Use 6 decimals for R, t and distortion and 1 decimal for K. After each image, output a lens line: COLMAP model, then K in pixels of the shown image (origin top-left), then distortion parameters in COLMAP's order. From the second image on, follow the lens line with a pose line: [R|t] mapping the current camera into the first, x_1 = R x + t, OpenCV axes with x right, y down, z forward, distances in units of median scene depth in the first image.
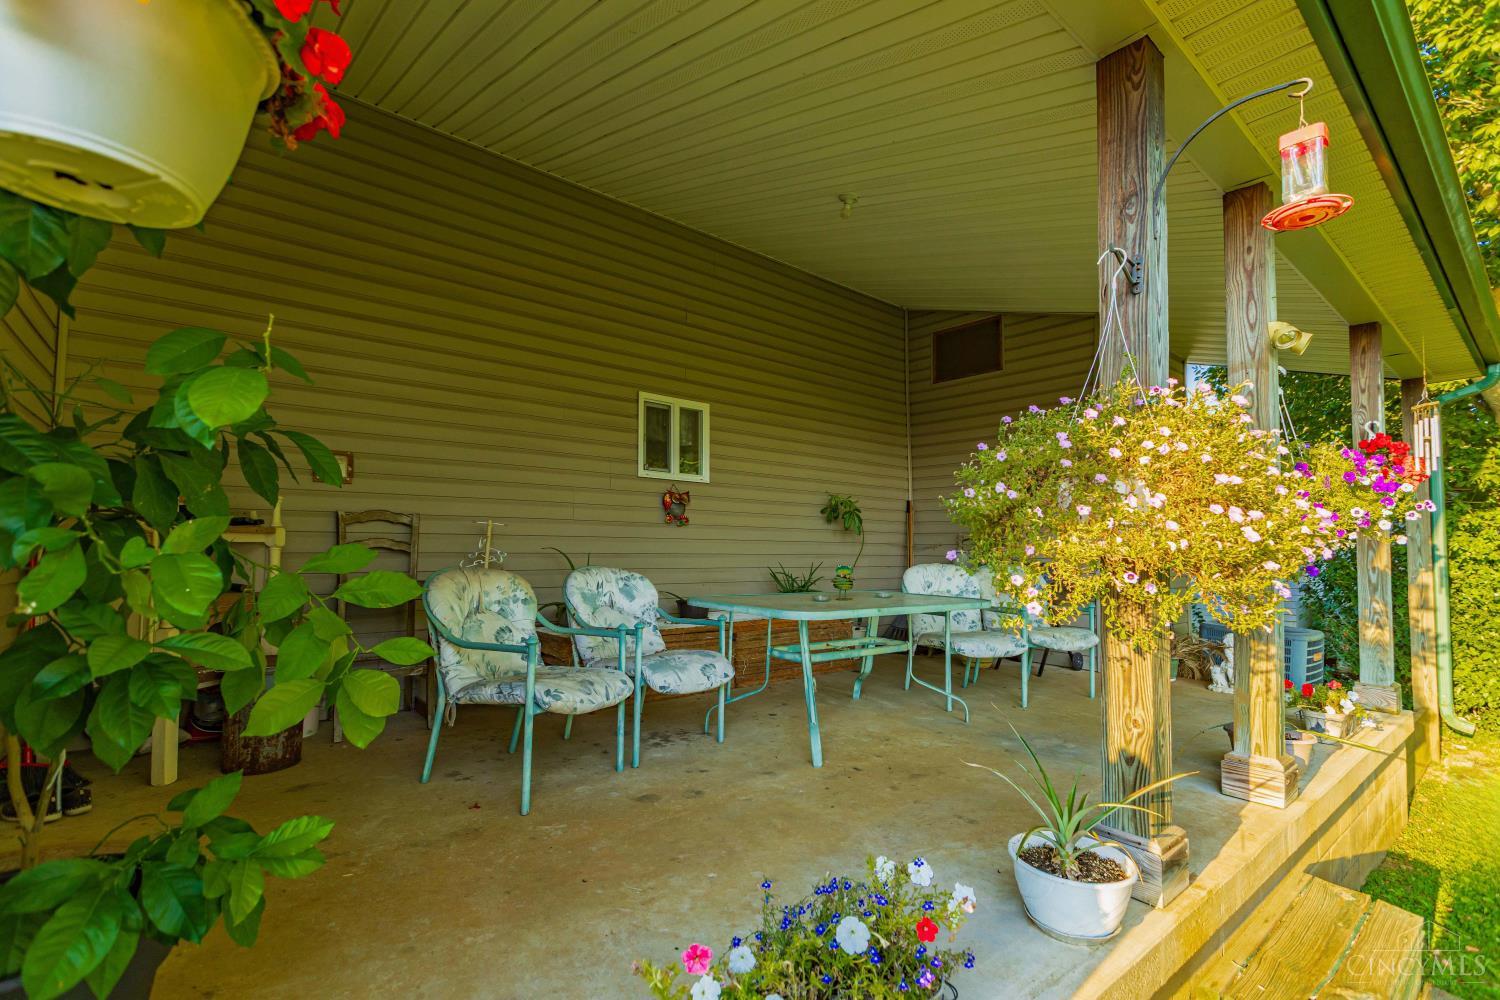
lens RADIAL K [[683.6, 0, 740.5], [0, 683.6, 504.0], [0, 0, 1]] dist [0.000355, -0.000053]
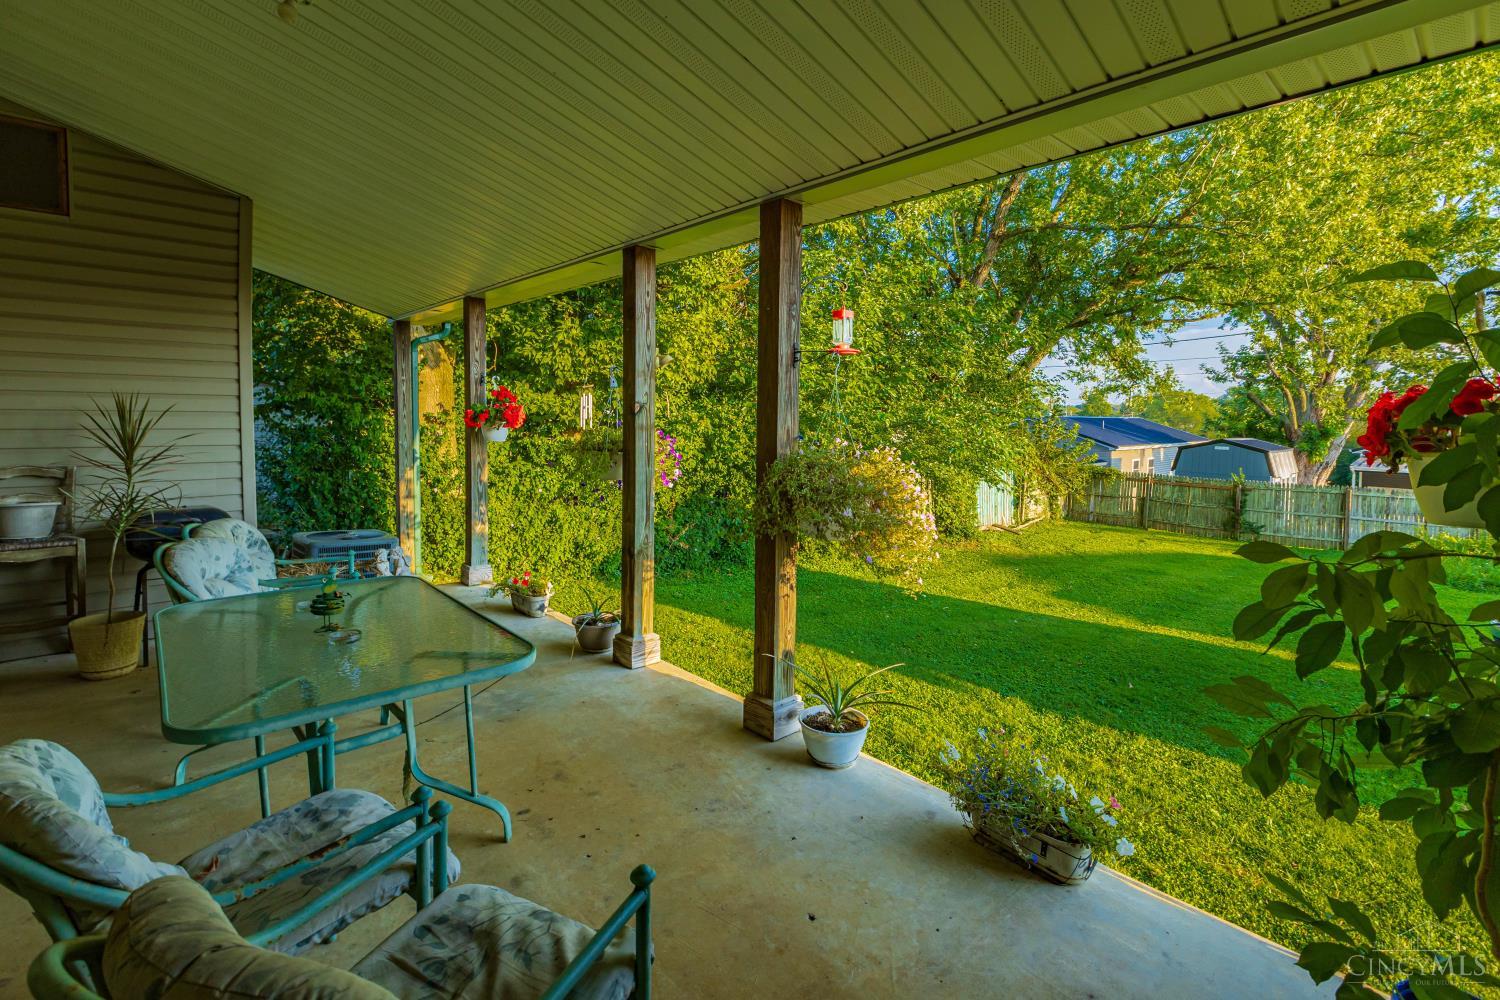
lens RADIAL K [[683.6, 0, 754.8], [0, 683.6, 444.1], [0, 0, 1]] dist [0.000355, -0.000053]
pose [[-0.044099, -0.056316, 0.997439, -0.401357], [-0.074502, 0.995815, 0.052930, -0.081476], [-0.996245, -0.071977, -0.048110, 0.469418]]
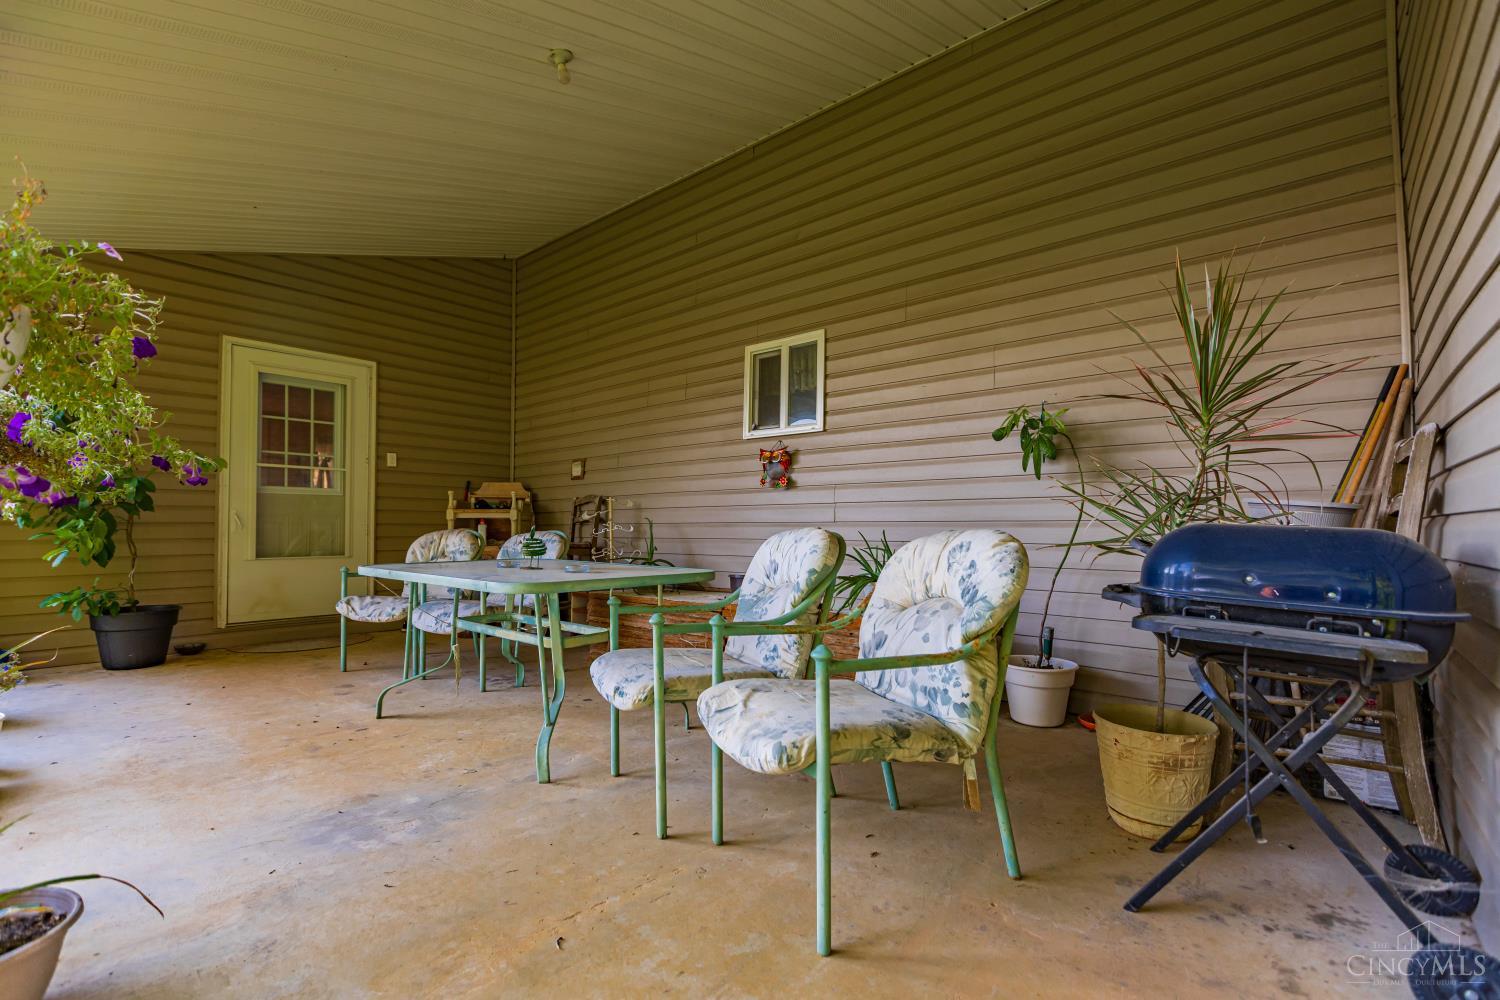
lens RADIAL K [[683.6, 0, 753.7], [0, 683.6, 504.1], [0, 0, 1]] dist [0.000355, -0.000053]
pose [[0.170286, -0.040914, -0.984545, 0.730494], [0.069134, 0.997172, -0.029481, 0.072335], [0.982966, -0.063045, 0.172633, 0.811643]]
